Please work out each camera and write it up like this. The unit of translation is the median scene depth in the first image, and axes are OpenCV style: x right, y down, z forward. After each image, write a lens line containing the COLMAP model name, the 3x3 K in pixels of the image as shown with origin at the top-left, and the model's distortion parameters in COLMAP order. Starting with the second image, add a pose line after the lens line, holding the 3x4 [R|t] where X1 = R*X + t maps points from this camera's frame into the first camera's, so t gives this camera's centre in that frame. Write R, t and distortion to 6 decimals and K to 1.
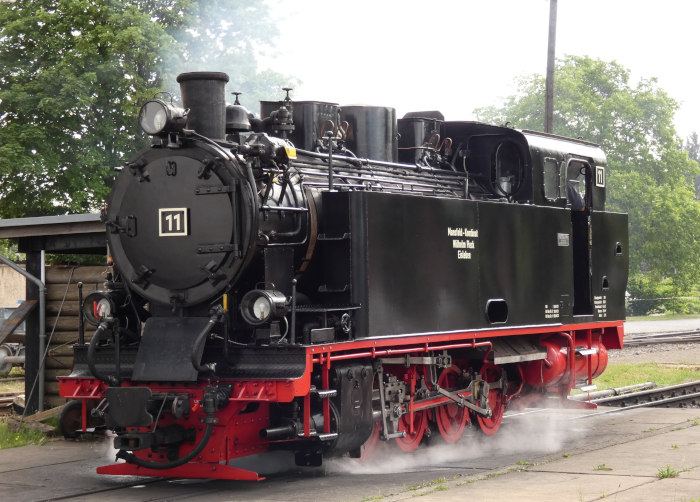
lens RADIAL K [[1507.7, 0, 350.9], [0, 1507.7, 268.0], [0, 0, 1]] dist [0.484525, -0.073010]
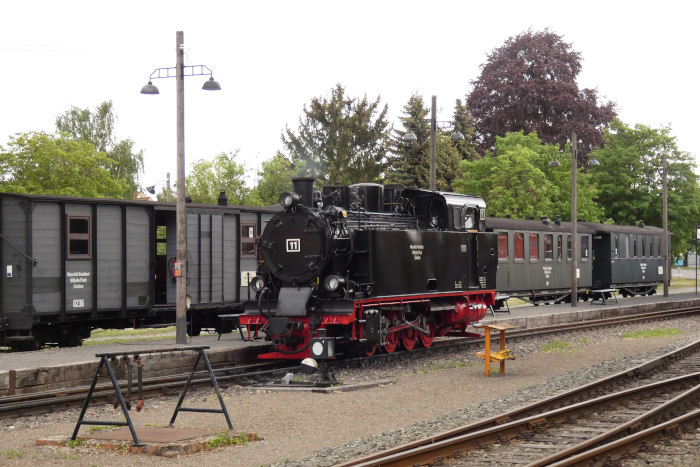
lens RADIAL K [[1368.6, 0, 350.0], [0, 1368.6, 233.5], [0, 0, 1]] dist [0.501871, 0.011659]
pose [[0.998129, -0.001753, 0.061124, -0.150461], [0.002439, 0.999935, -0.011149, -0.023915], [-0.061101, 0.011278, 0.998068, -0.992988]]
